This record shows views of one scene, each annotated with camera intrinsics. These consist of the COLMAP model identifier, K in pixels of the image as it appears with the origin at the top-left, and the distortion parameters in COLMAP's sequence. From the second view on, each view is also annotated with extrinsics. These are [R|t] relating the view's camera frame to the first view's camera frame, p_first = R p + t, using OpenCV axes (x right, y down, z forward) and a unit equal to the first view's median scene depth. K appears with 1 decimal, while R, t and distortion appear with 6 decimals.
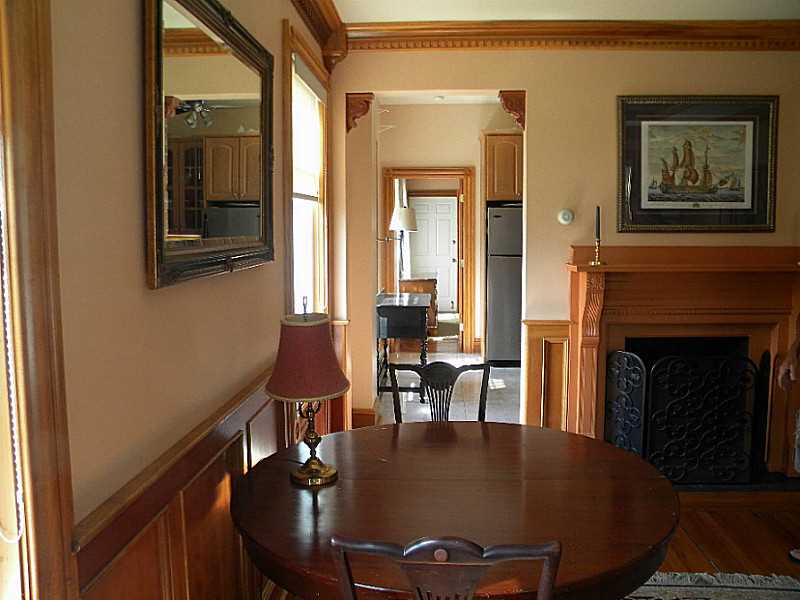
lens RADIAL K [[685.1, 0, 398.8], [0, 685.1, 287.4], [0, 0, 1]] dist [-0.171019, 0.142545]
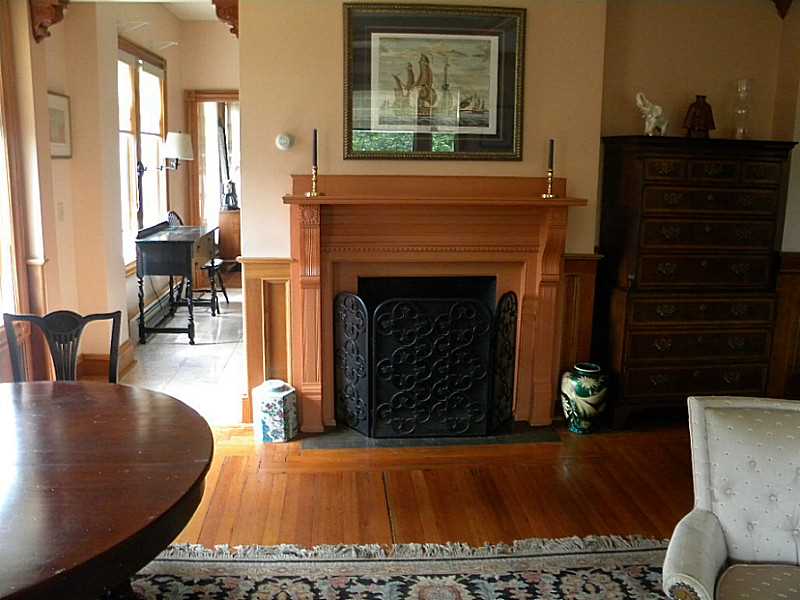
lens RADIAL K [[685.1, 0, 390.1], [0, 685.1, 287.8], [0, 0, 1]] dist [-0.171019, 0.142545]
pose [[0.990278, -0.008406, 0.138845, 0.262635], [-0.005726, 0.994863, 0.101068, -0.004479], [-0.138981, -0.100881, 0.985143, 0.092765]]
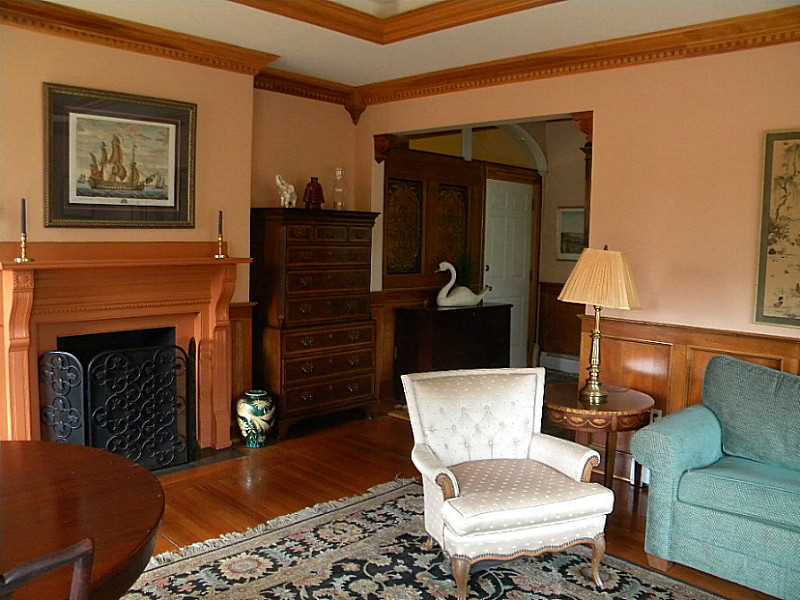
lens RADIAL K [[685.1, 0, 414.6], [0, 685.1, 282.3], [0, 0, 1]] dist [-0.171019, 0.142545]
pose [[0.645724, -0.035709, 0.762735, -0.048295], [0.036150, 0.999215, 0.016176, 0.000074], [-0.762714, 0.017128, 0.646509, 0.002818]]
